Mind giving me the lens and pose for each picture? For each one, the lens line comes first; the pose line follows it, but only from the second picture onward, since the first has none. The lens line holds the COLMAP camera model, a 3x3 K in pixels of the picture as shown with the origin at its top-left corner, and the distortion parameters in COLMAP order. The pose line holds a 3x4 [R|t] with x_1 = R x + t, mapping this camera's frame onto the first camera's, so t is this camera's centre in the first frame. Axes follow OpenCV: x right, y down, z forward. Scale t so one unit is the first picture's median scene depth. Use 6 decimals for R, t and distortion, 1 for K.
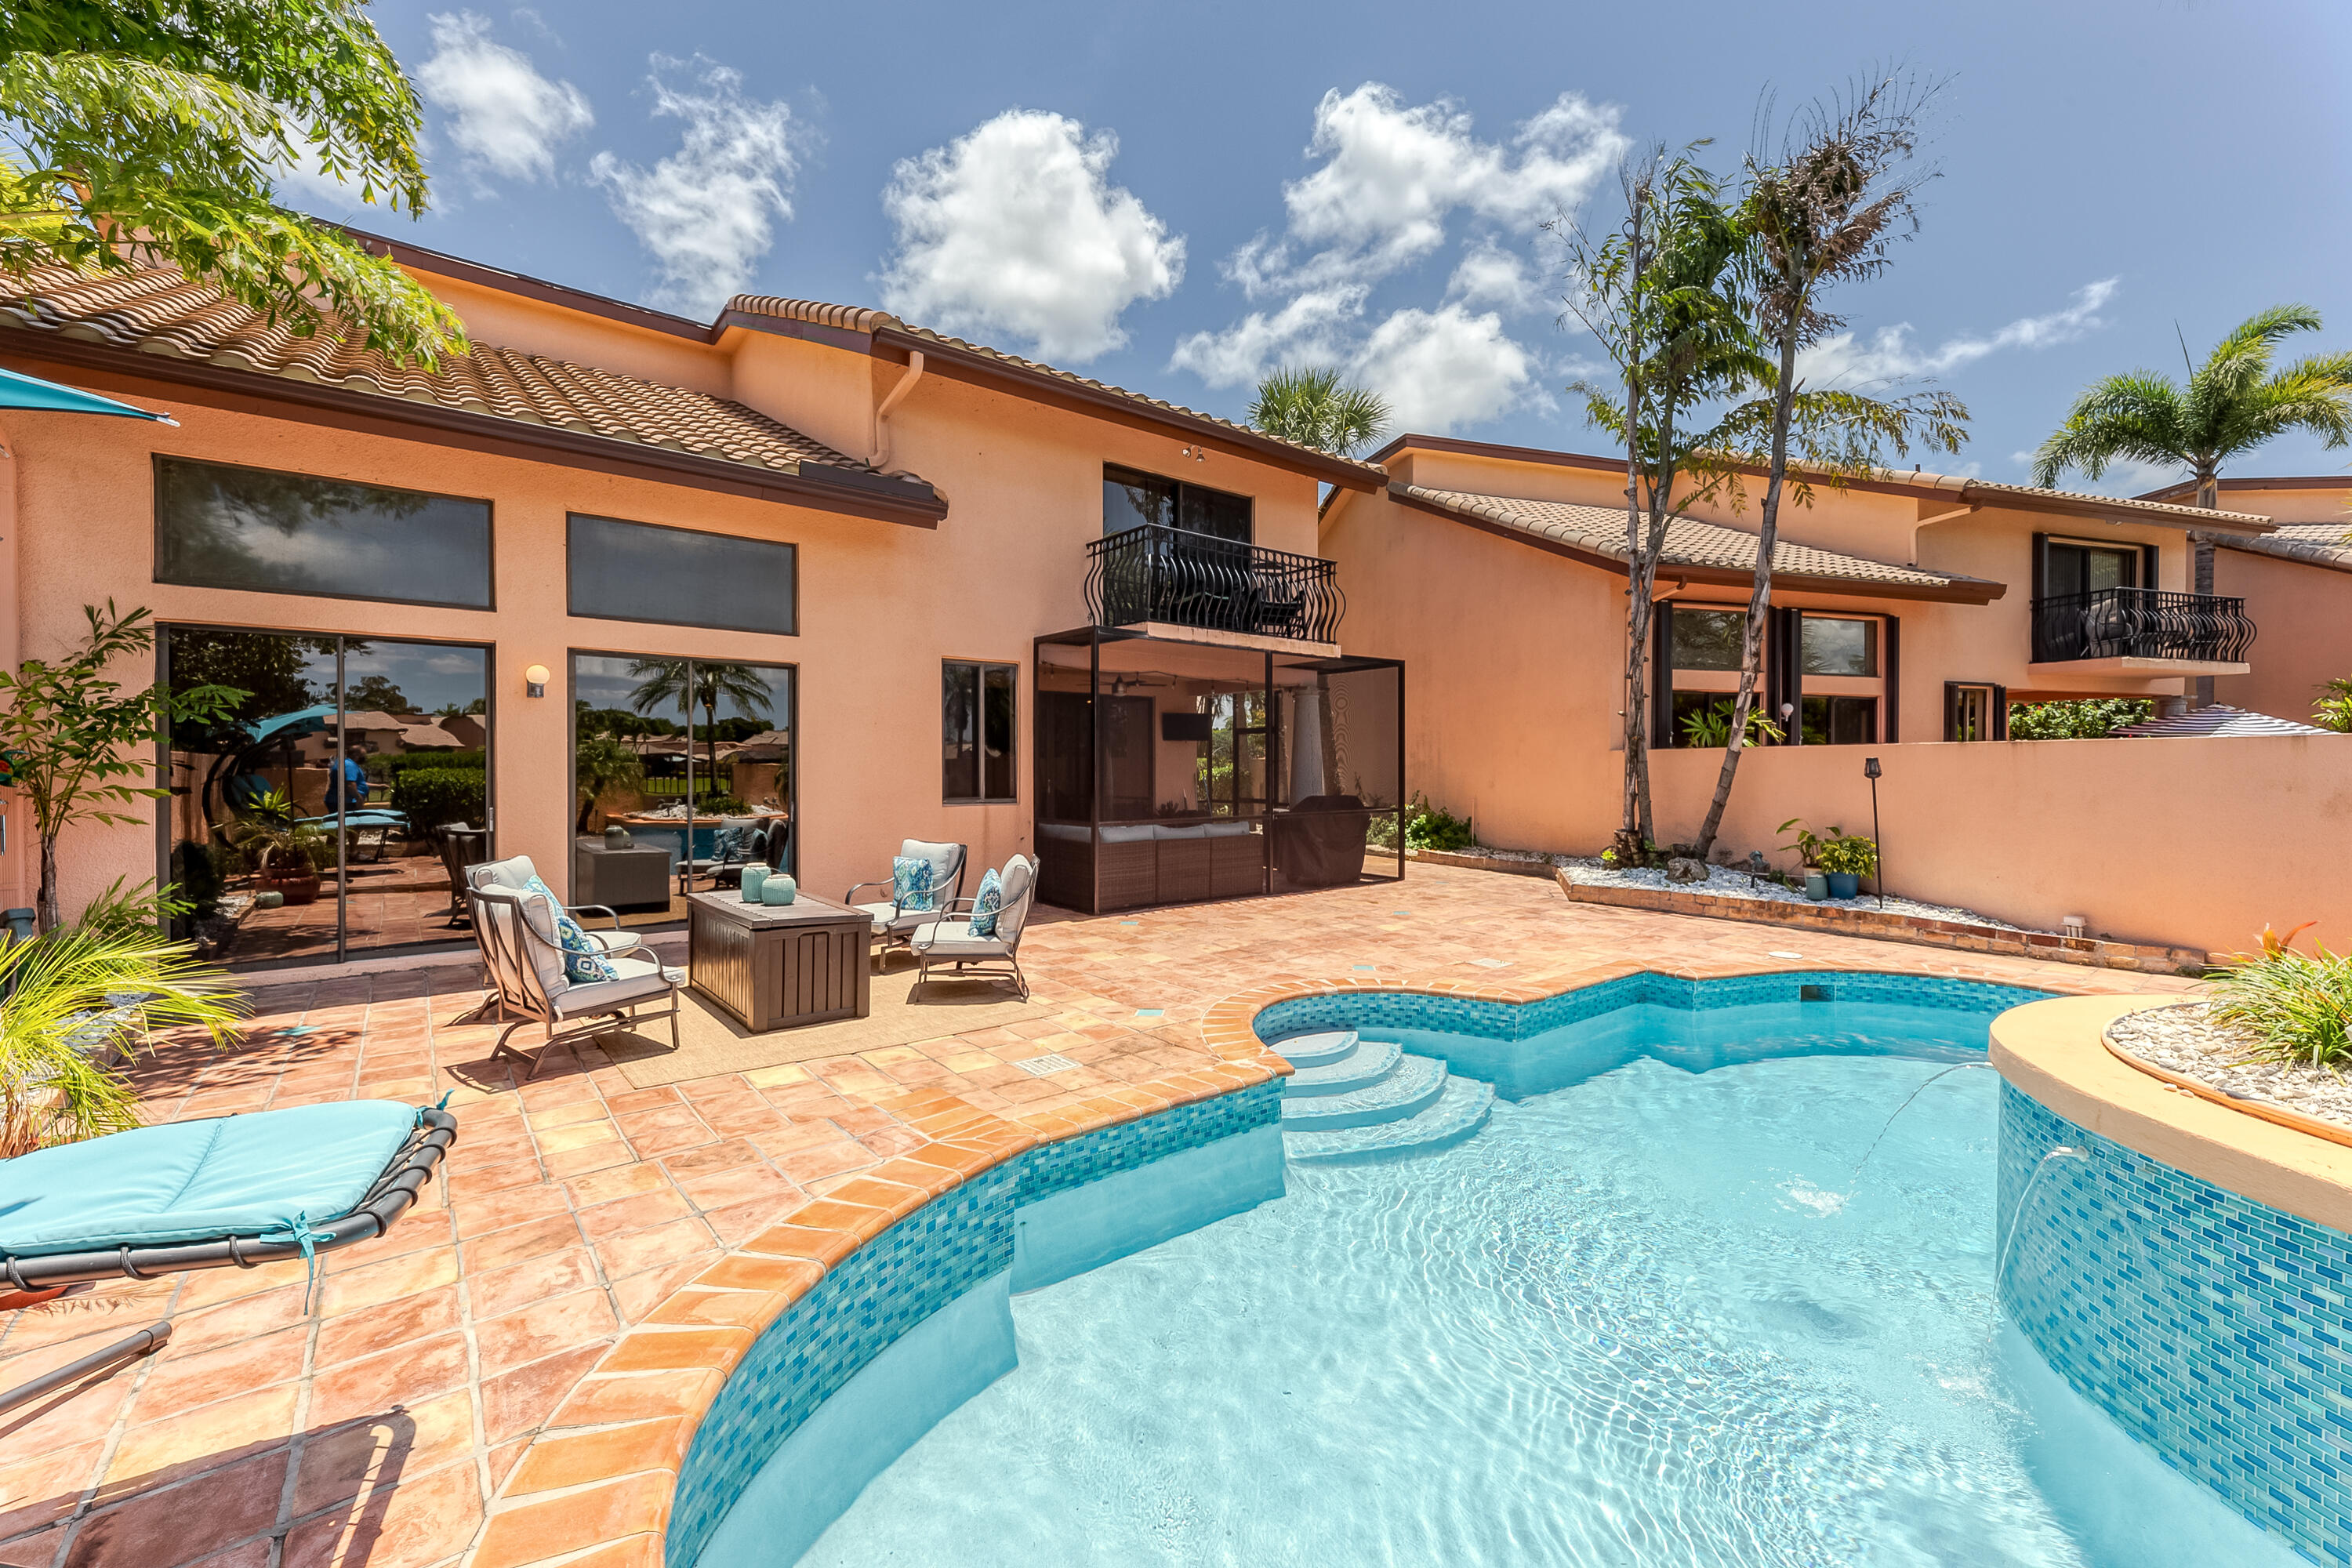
lens RADIAL K [[949.2, 0, 1174.1], [0, 949.2, 775.4], [0, 0, 1]] dist [0.005787, 0.000201]
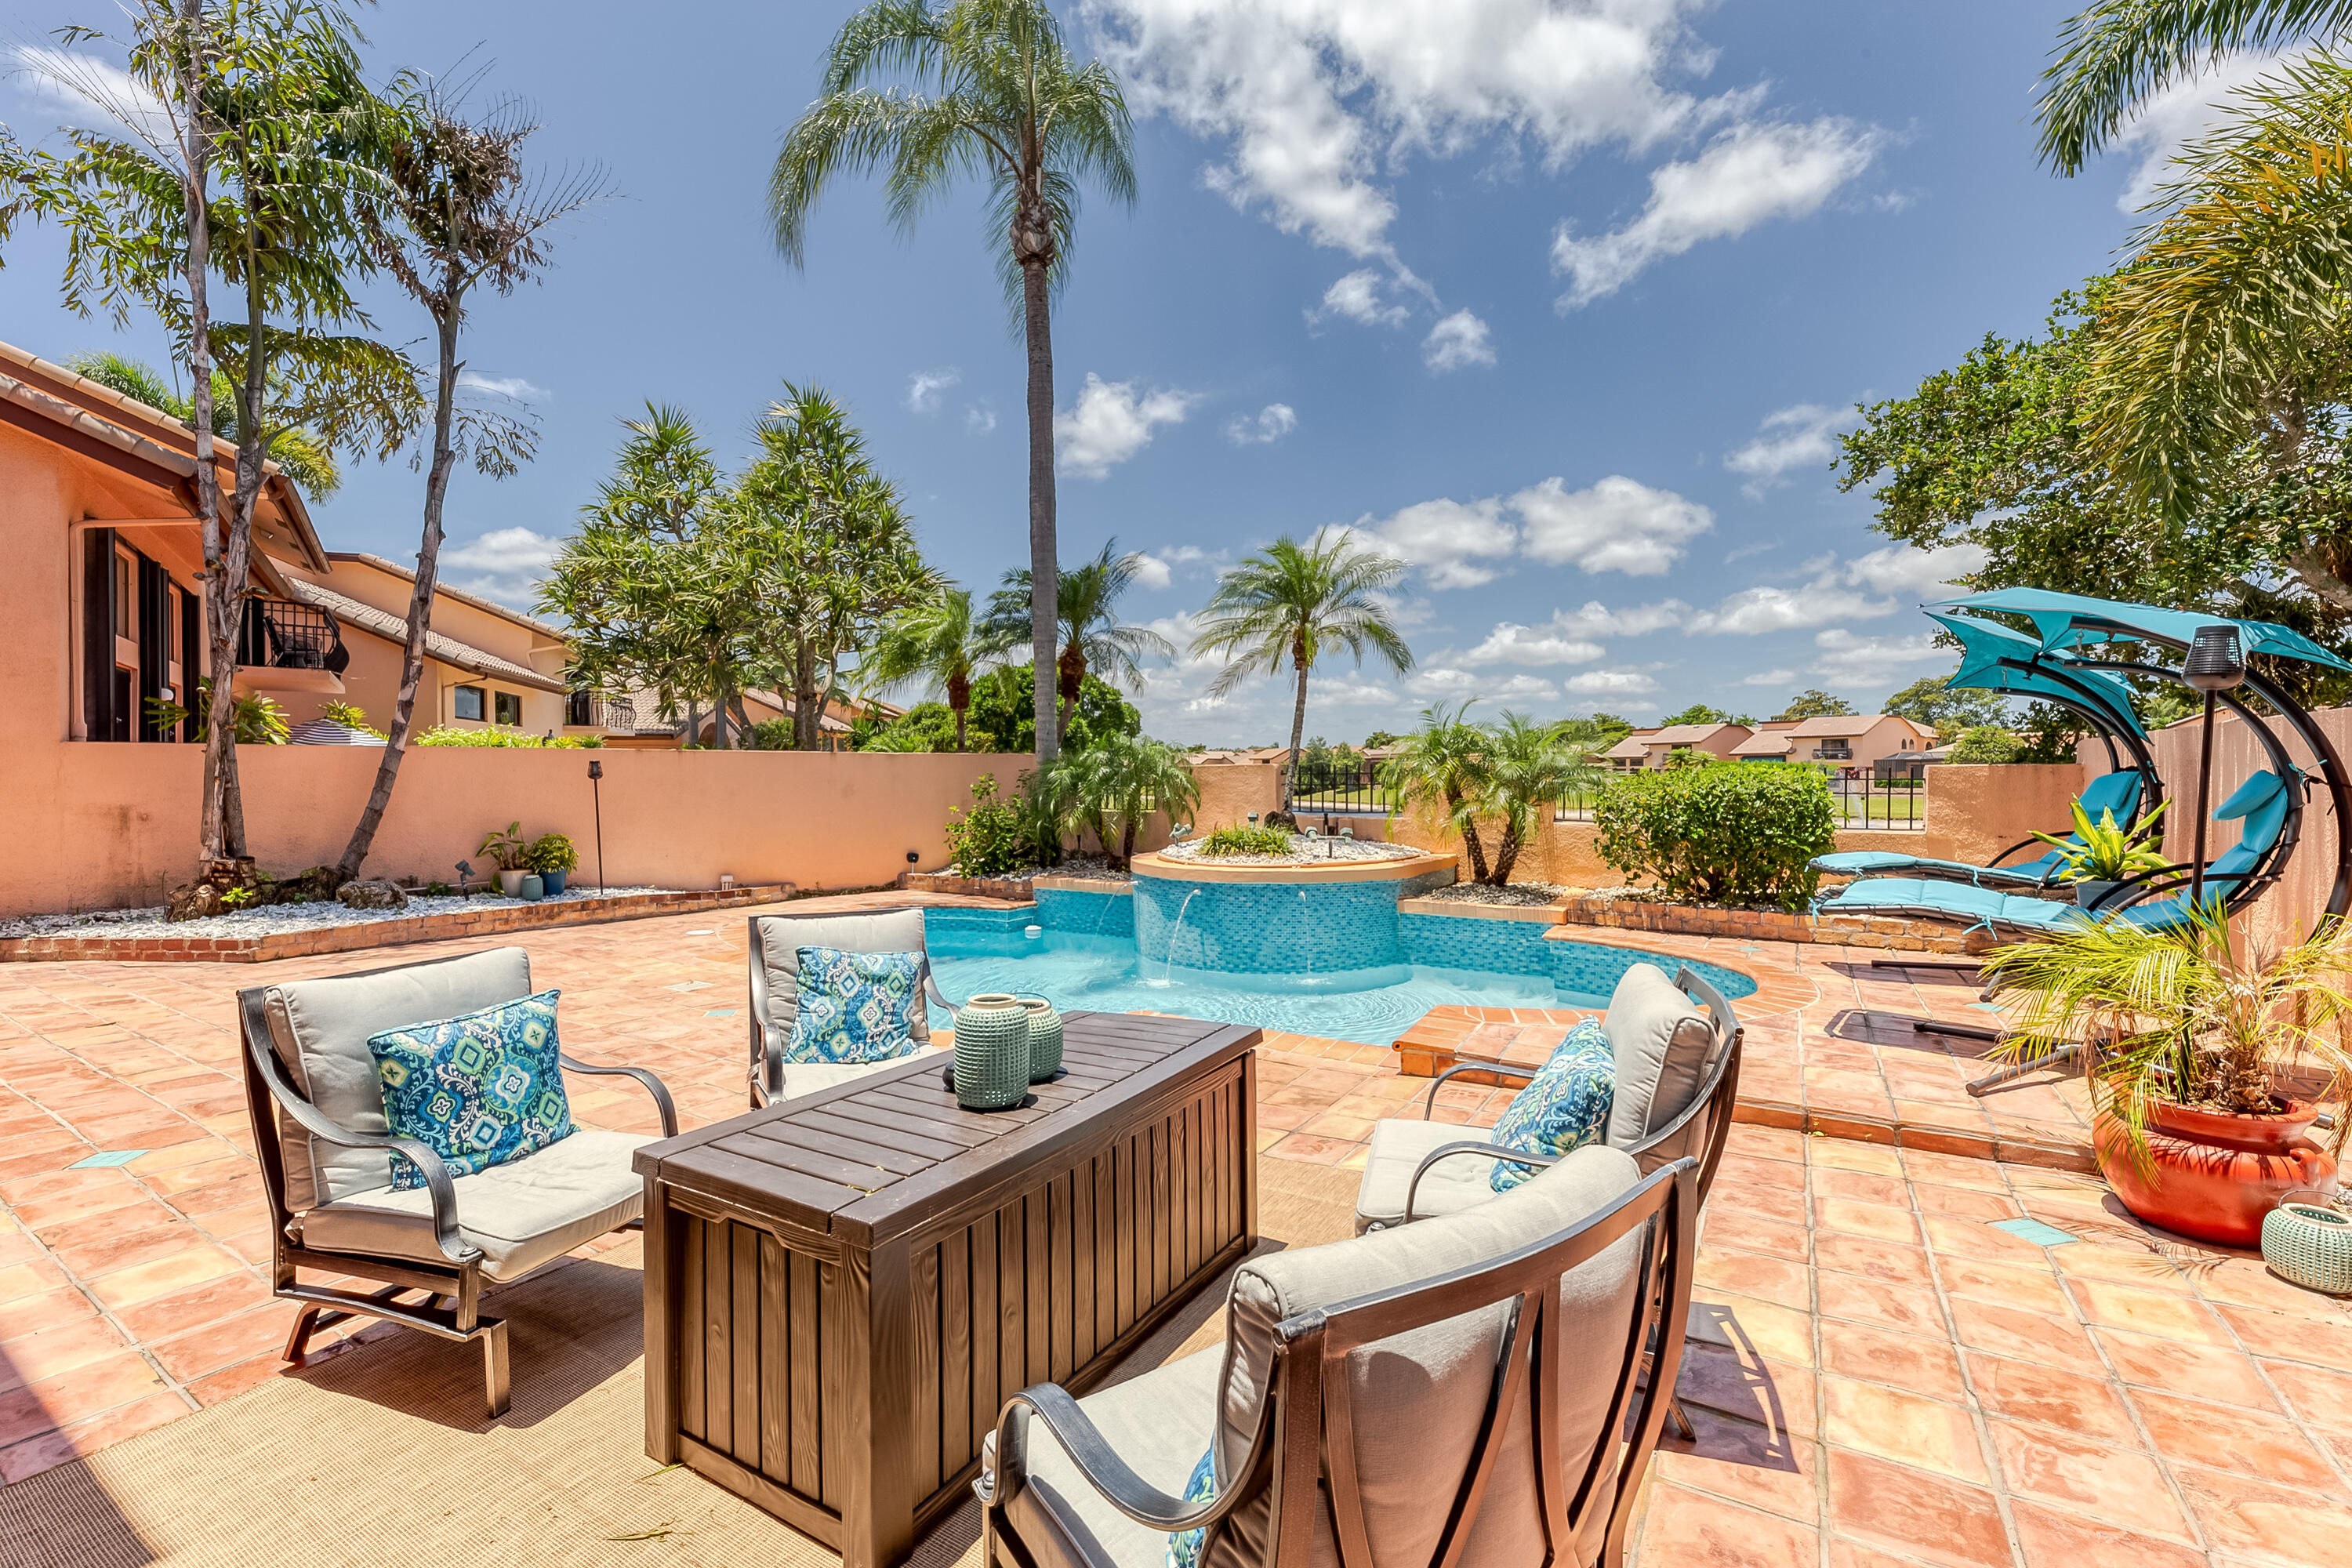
lens RADIAL K [[1003.3, 0, 1170.2], [0, 1003.3, 786.5], [0, 0, 1]] dist [-0.000716, 0.001152]
pose [[-0.333866, -0.005591, 0.942604, -0.619459], [0.010930, 0.999892, 0.009802, 0.007866], [-0.942557, 0.013575, -0.333769, 0.800335]]
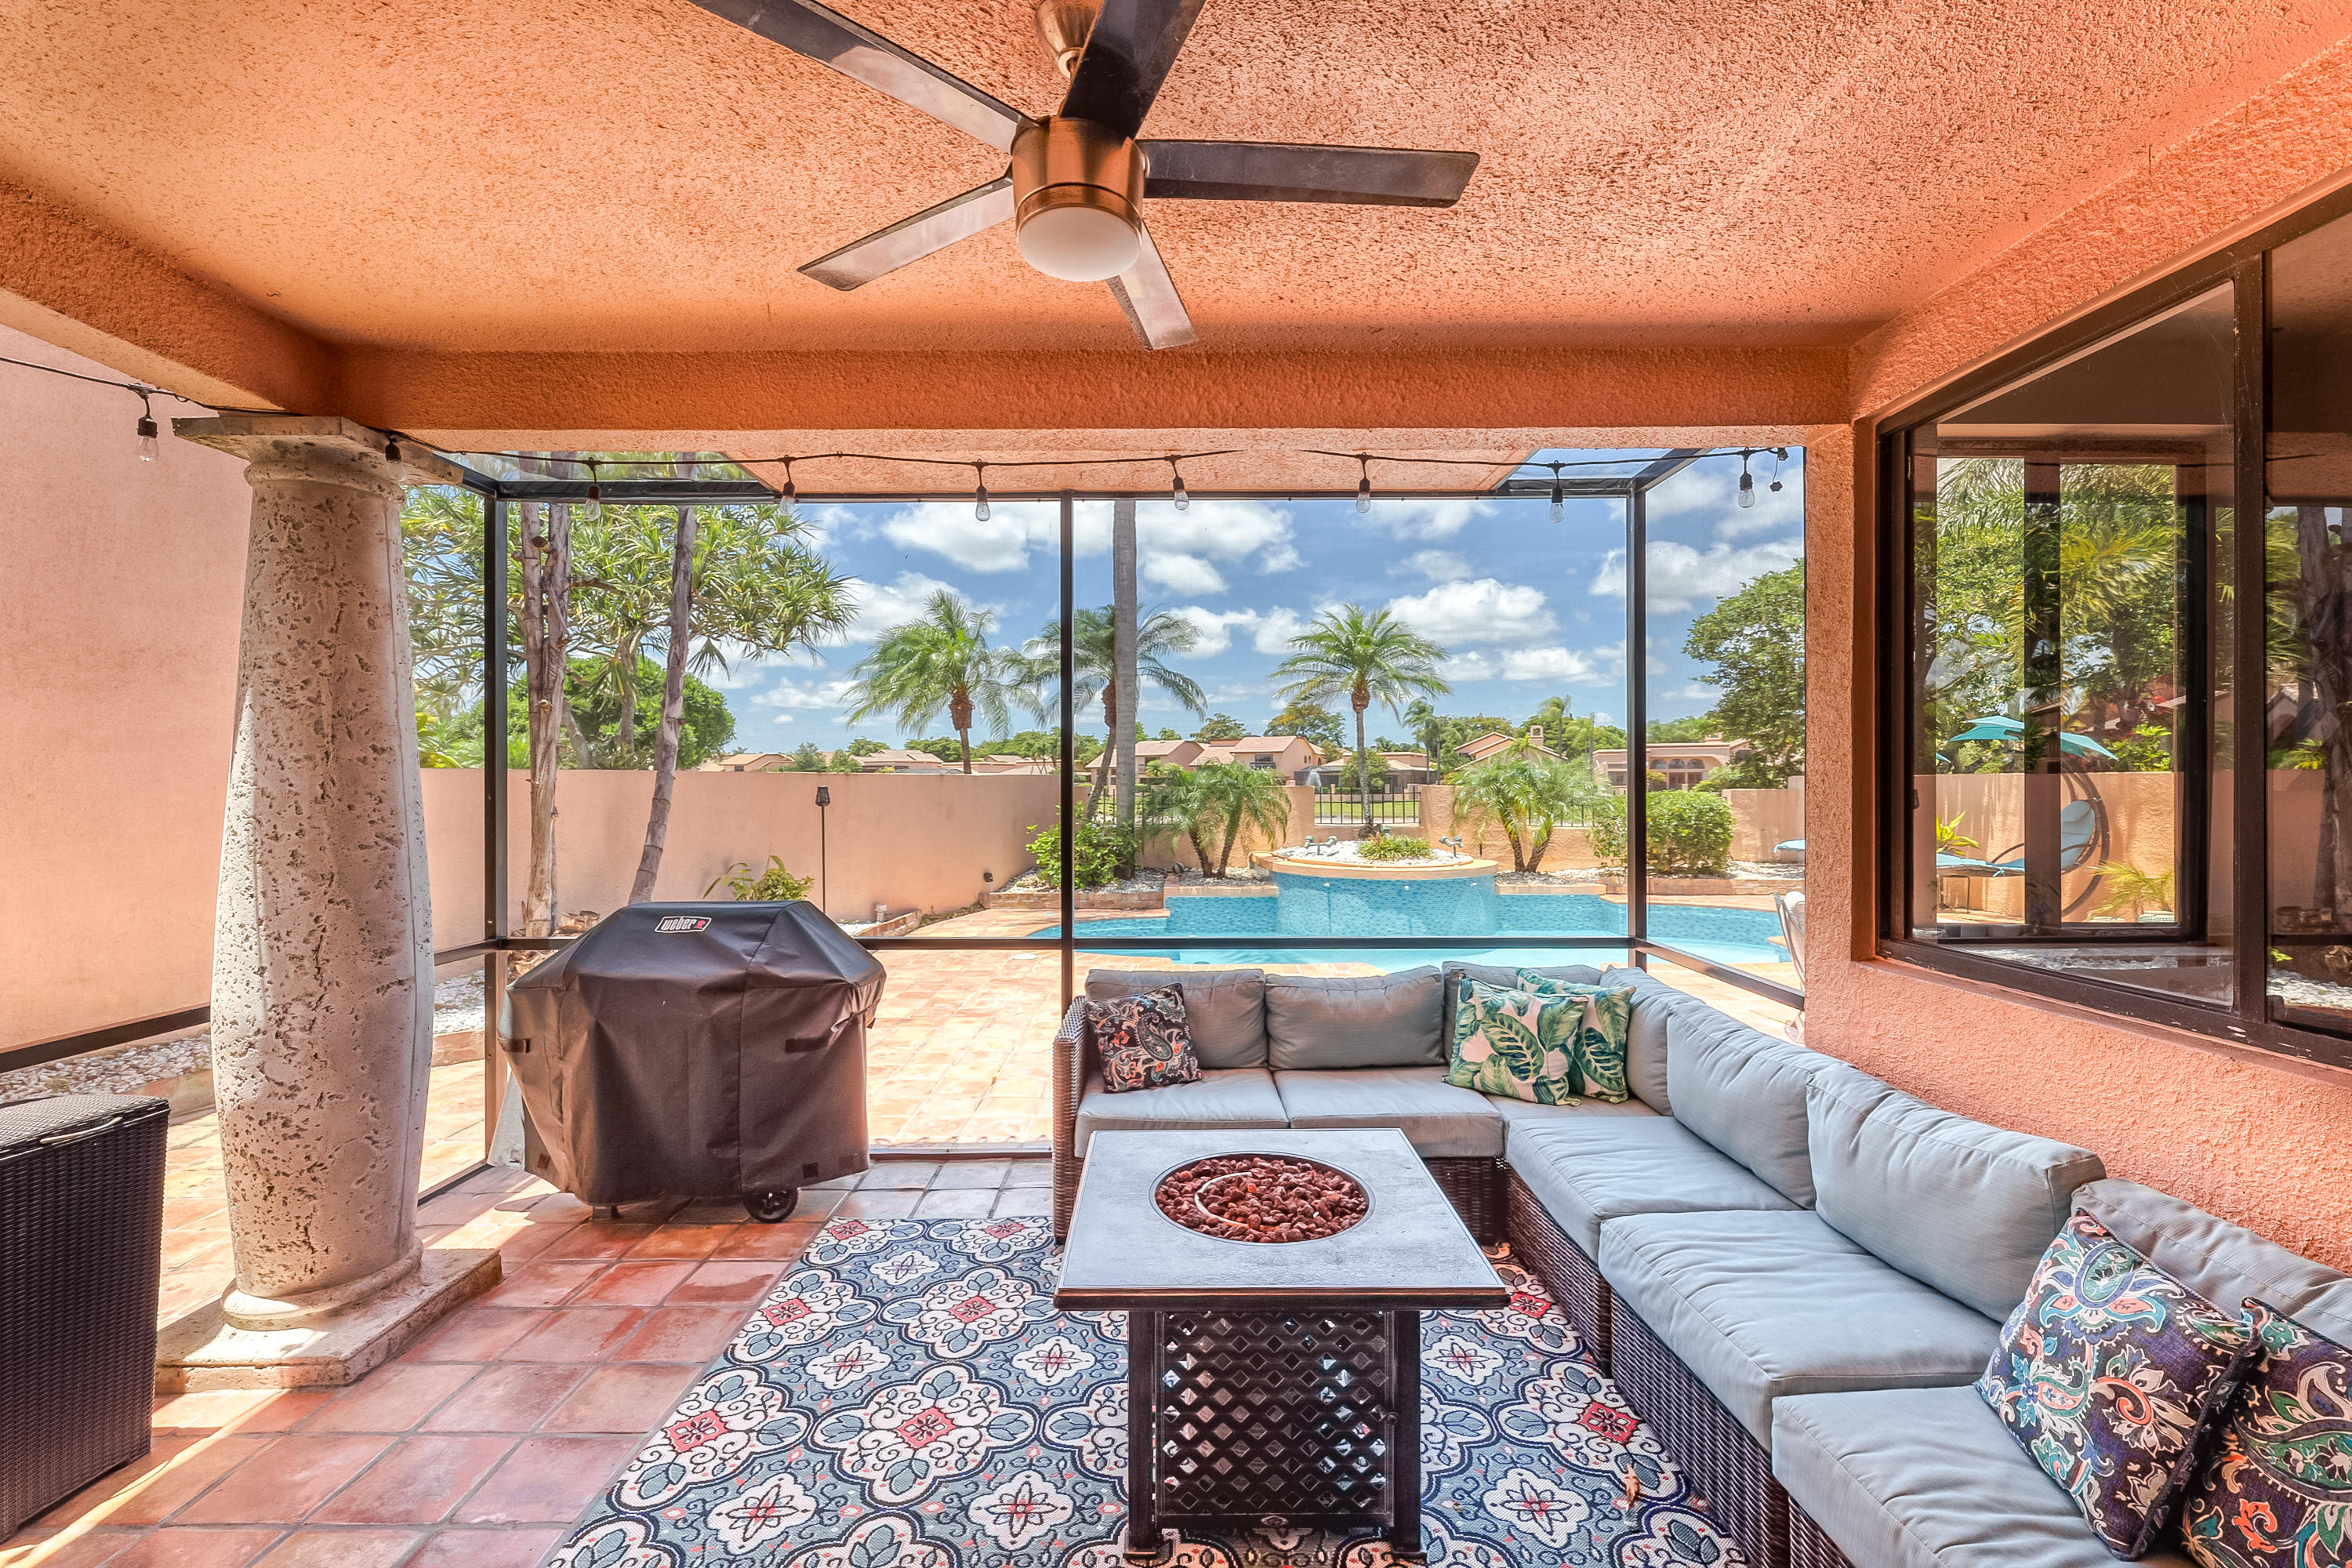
lens RADIAL K [[949.2, 0, 1187.6], [0, 949.2, 782.7], [0, 0, 1]] dist [0.005787, 0.000201]
pose [[-0.778274, 0.003911, 0.627912, -0.217663], [0.010236, 0.999927, 0.006460, -0.027077], [-0.627841, 0.011455, -0.778257, 1.628734]]
